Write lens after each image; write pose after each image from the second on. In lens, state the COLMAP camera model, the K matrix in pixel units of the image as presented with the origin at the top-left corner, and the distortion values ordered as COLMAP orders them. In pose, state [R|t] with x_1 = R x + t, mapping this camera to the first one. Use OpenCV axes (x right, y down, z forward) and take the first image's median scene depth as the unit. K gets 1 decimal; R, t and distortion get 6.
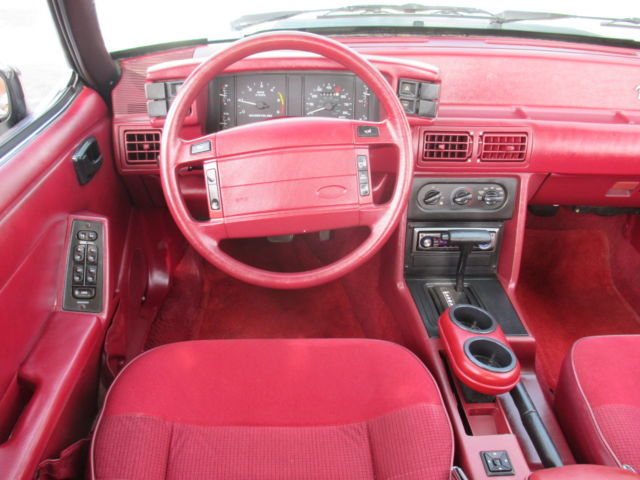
lens RADIAL K [[522.4, 0, 320.0], [0, 522.4, 240.0], [0, 0, 1]] dist [-0.037118, -0.001359]
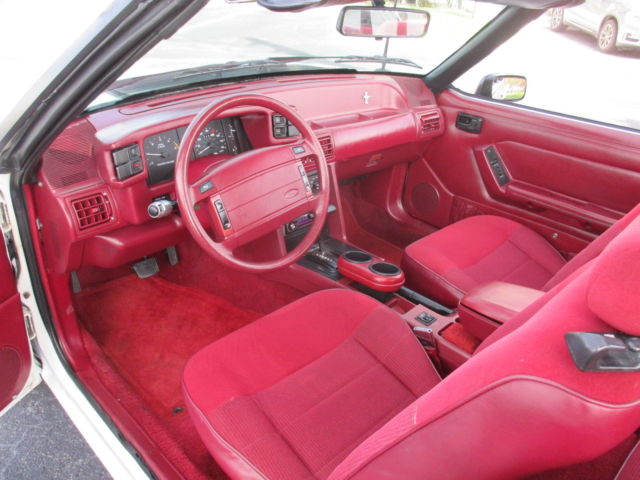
lens RADIAL K [[522.4, 0, 320.0], [0, 522.4, 240.0], [0, 0, 1]] dist [-0.037118, -0.001359]
pose [[0.733253, -0.301109, 0.609650, -0.649049], [0.332626, 0.940842, 0.064623, -0.028950], [-0.593043, 0.155400, 0.790032, -0.143981]]
